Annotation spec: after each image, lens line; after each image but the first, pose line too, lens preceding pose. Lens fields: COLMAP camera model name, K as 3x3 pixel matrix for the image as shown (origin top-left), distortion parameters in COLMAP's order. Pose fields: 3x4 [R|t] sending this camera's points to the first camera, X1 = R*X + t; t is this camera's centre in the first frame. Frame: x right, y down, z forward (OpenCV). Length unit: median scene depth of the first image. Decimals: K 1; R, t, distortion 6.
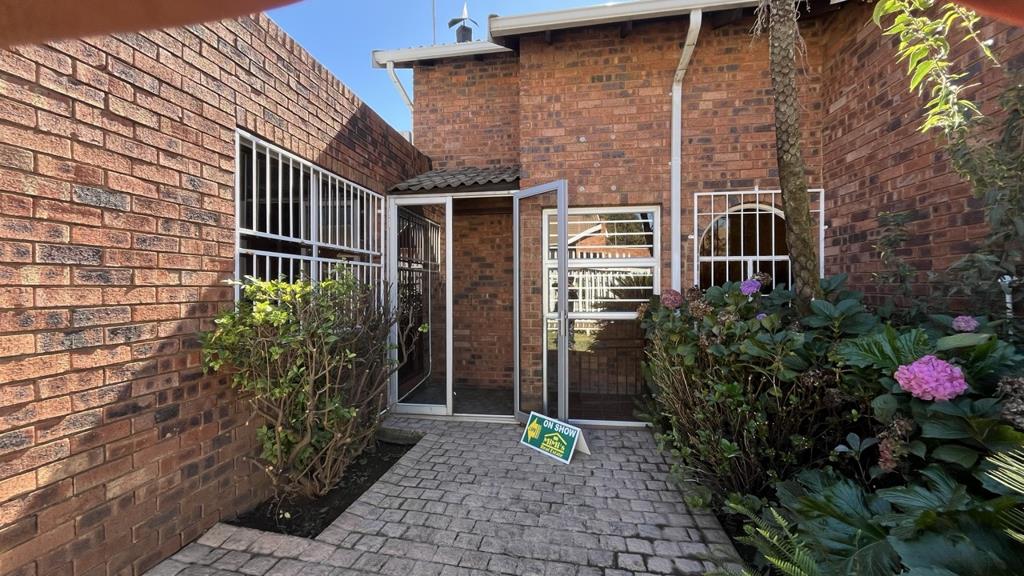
lens RADIAL K [[416.9, 0, 511.6], [0, 416.9, 287.1], [0, 0, 1]] dist [0.005172, 0.000501]
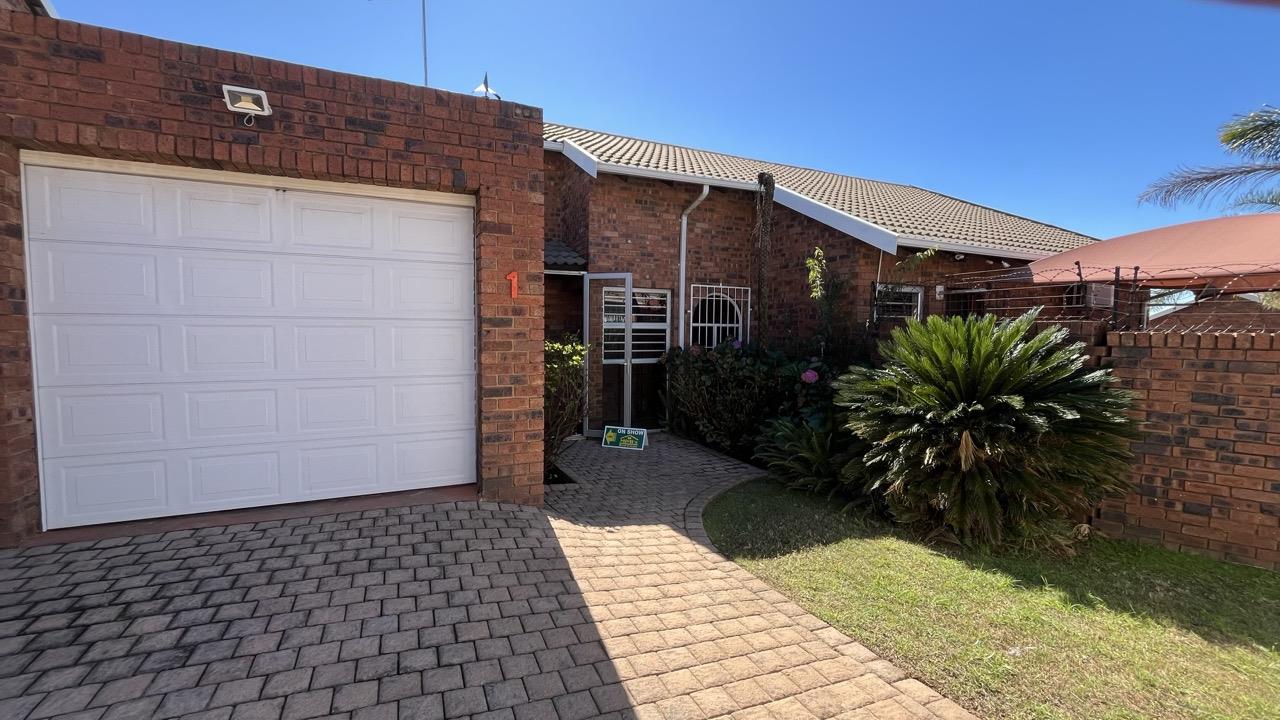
lens RADIAL K [[521.1, 0, 638.3], [0, 521.1, 362.8], [0, 0, 1]] dist [0.005172, 0.000501]
pose [[0.835234, -0.023386, 0.549397, -0.861206], [-0.011845, 0.998098, 0.060493, -0.041150], [-0.549767, -0.057034, 0.833369, -0.597769]]
